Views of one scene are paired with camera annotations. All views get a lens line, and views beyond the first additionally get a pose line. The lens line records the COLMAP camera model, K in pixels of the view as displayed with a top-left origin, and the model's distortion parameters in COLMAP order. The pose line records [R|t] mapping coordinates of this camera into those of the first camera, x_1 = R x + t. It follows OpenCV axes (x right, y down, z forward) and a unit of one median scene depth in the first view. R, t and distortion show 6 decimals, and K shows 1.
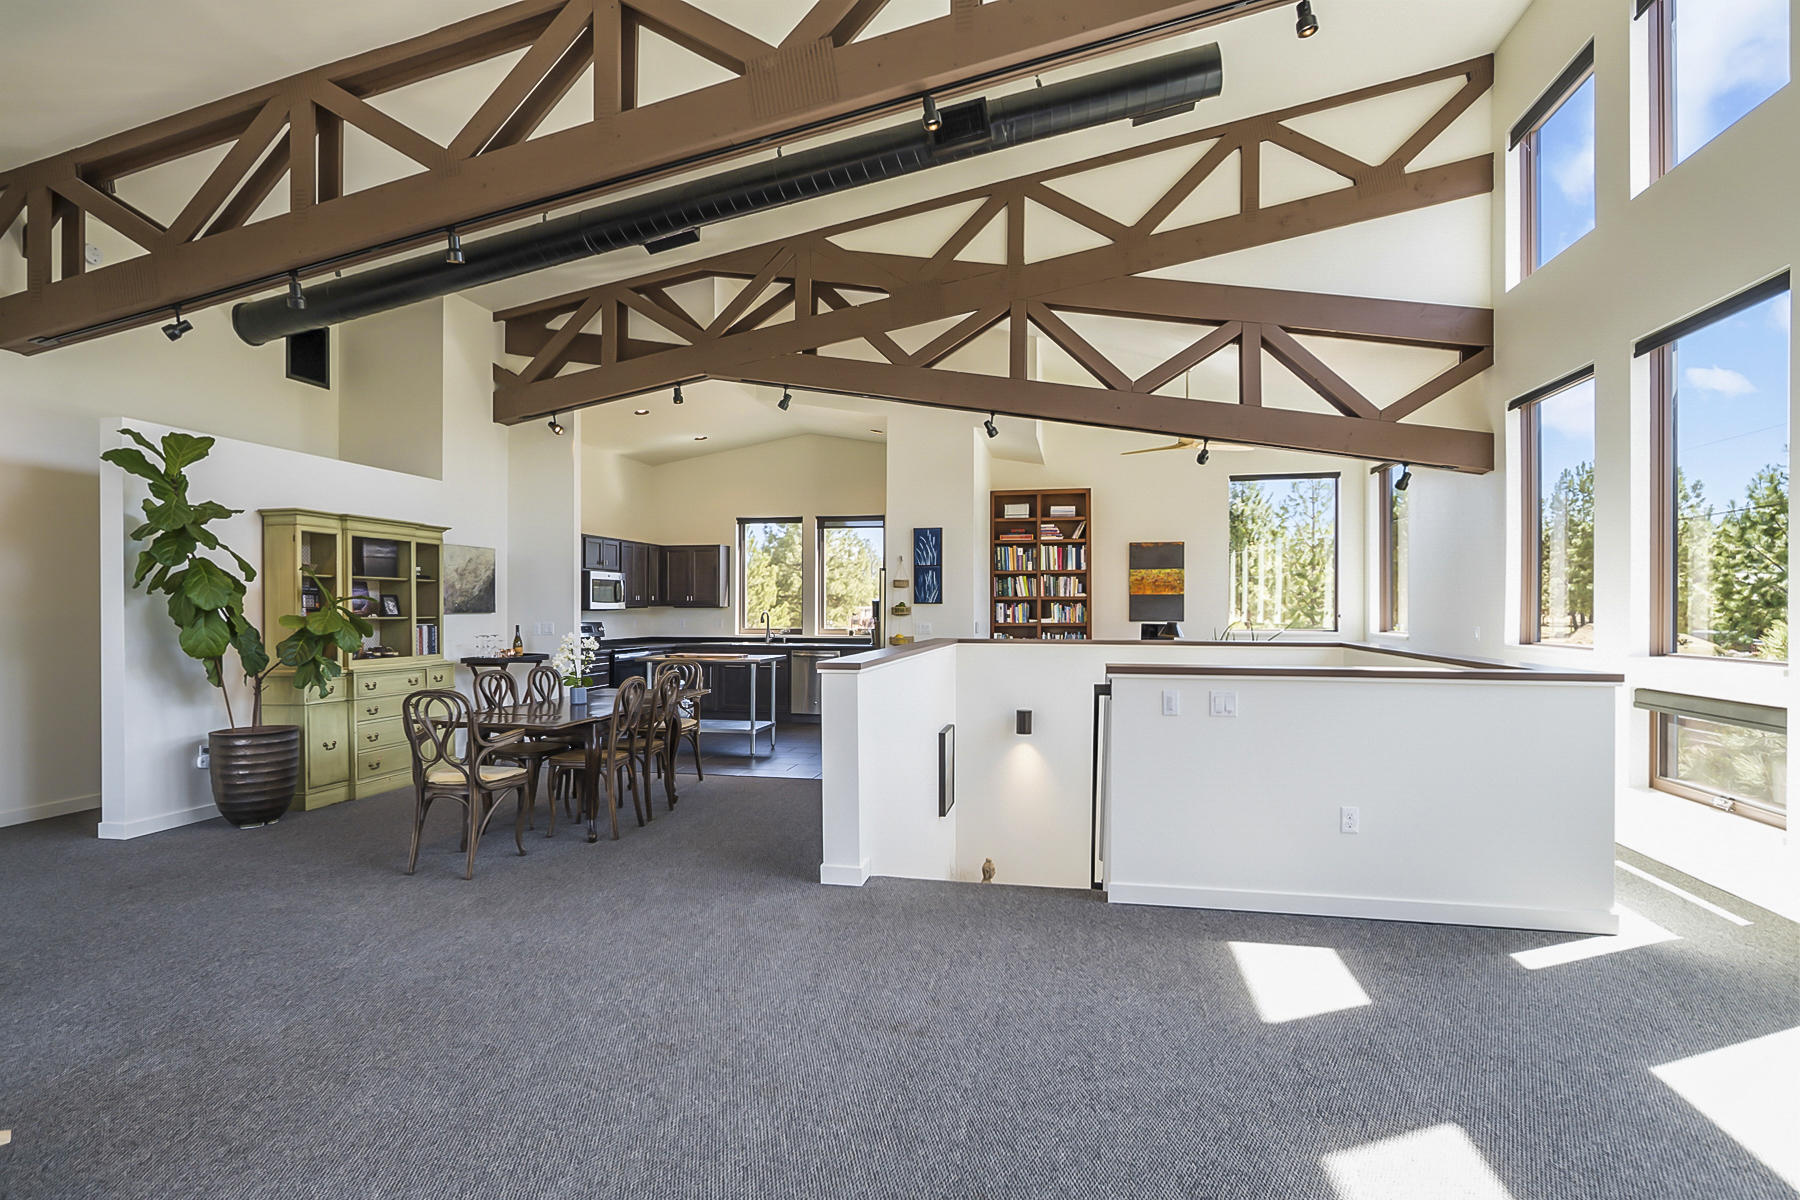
lens RADIAL K [[910.1, 0, 898.9], [0, 910.1, 605.4], [0, 0, 1]] dist [-0.002800, 0.000022]
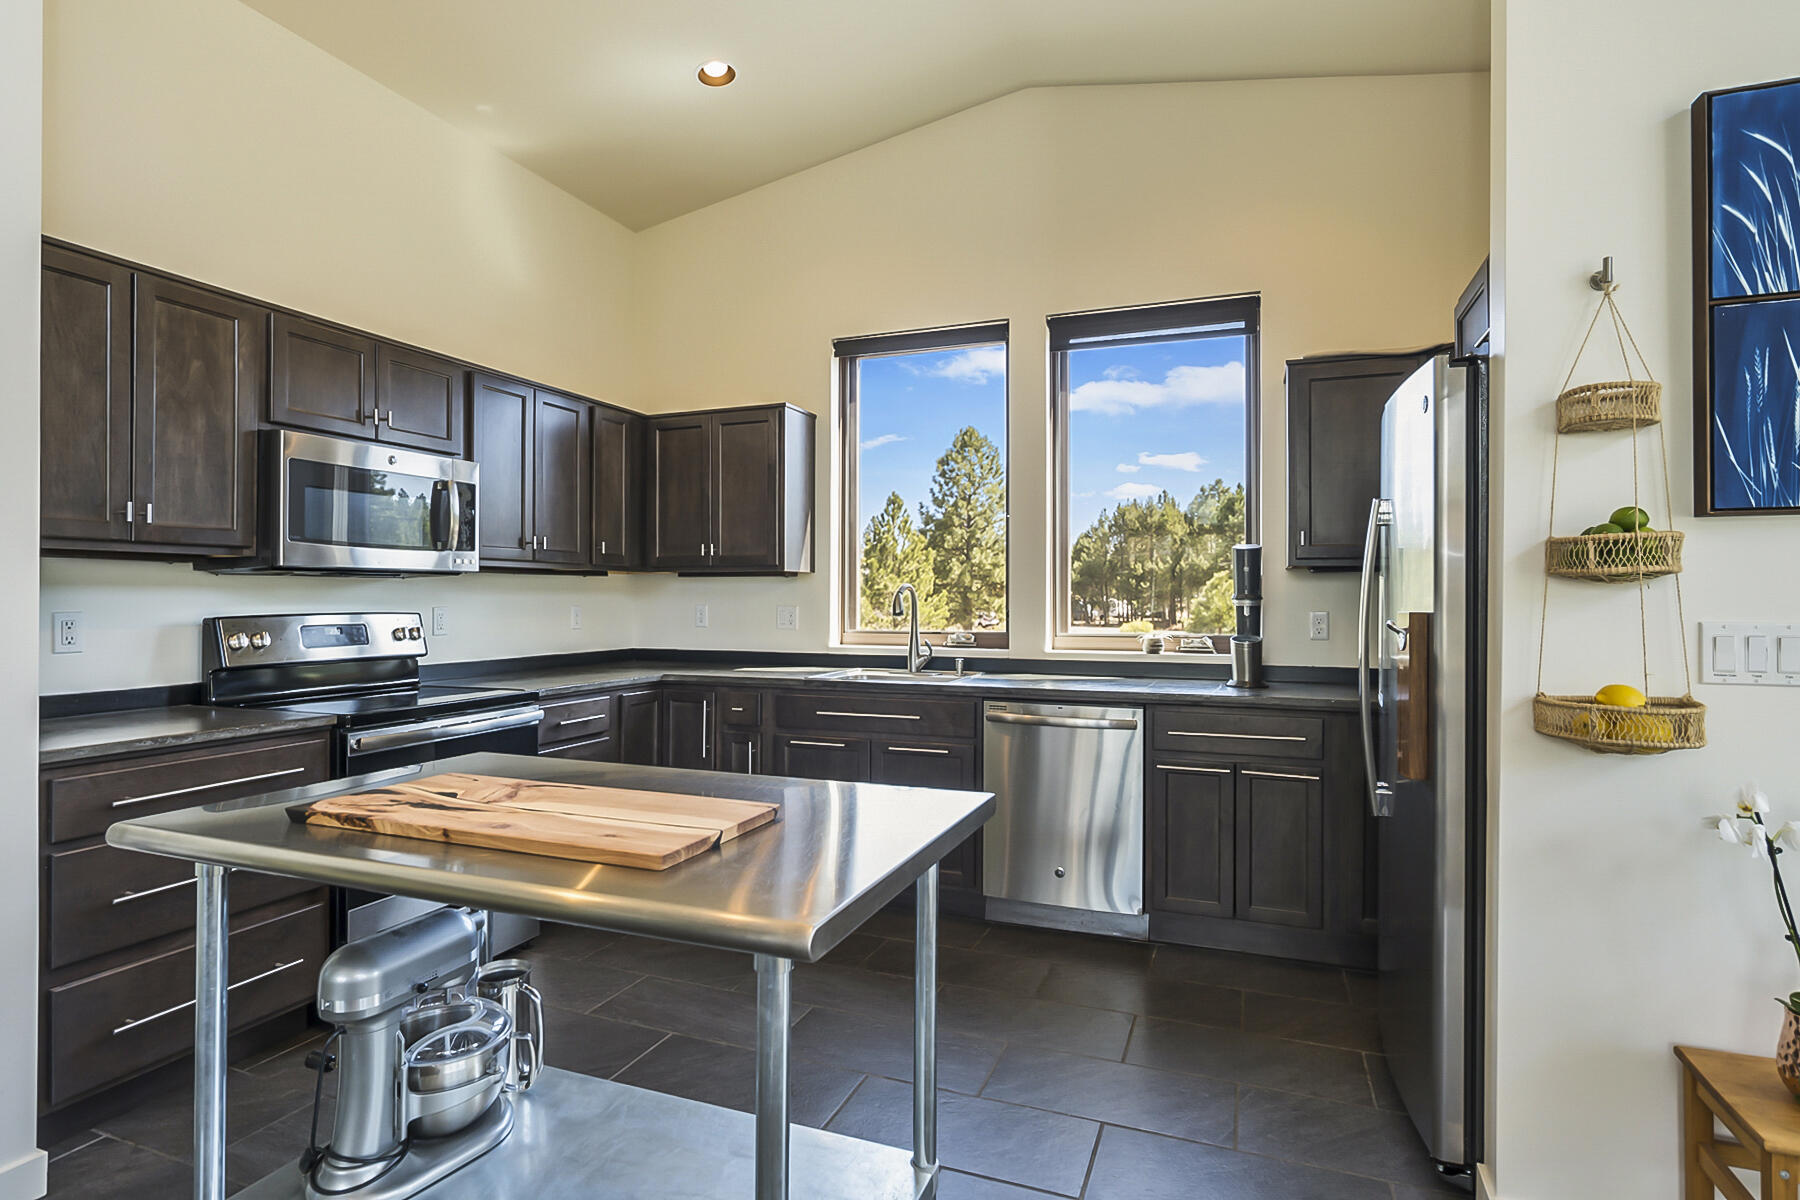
lens RADIAL K [[932.2, 0, 883.2], [0, 932.2, 594.1], [0, 0, 1]] dist [-0.001344, -0.000387]
pose [[0.982457, -0.001076, -0.186486, -0.115712], [0.000601, 0.999996, -0.002605, 0.015196], [0.186488, 0.002447, 0.982454, 0.845161]]
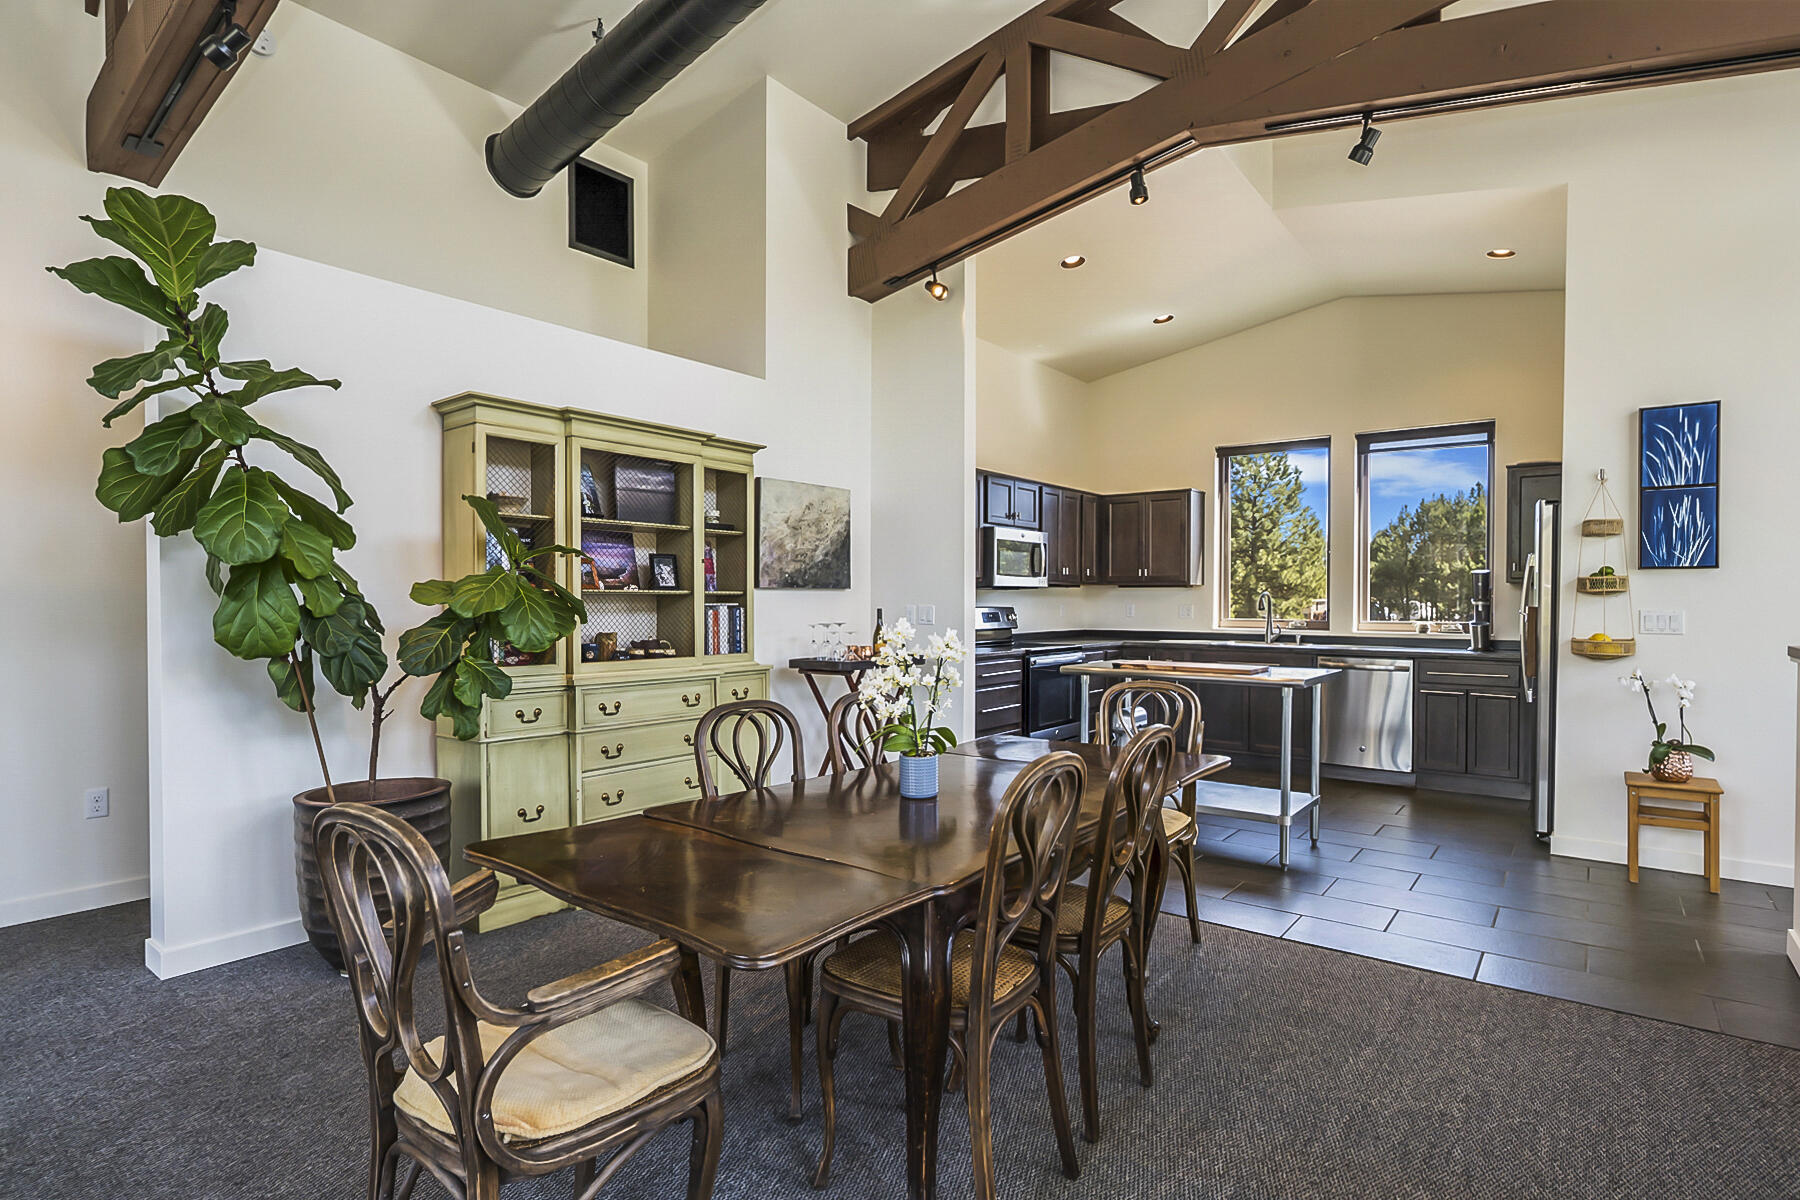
lens RADIAL K [[910.1, 0, 898.9], [0, 910.1, 605.4], [0, 0, 1]] dist [-0.002800, 0.000022]
pose [[0.894755, 0.004571, -0.446534, -0.123899], [-0.000954, 0.999965, 0.008324, 0.014206], [0.446557, -0.007022, 0.894728, 0.436880]]
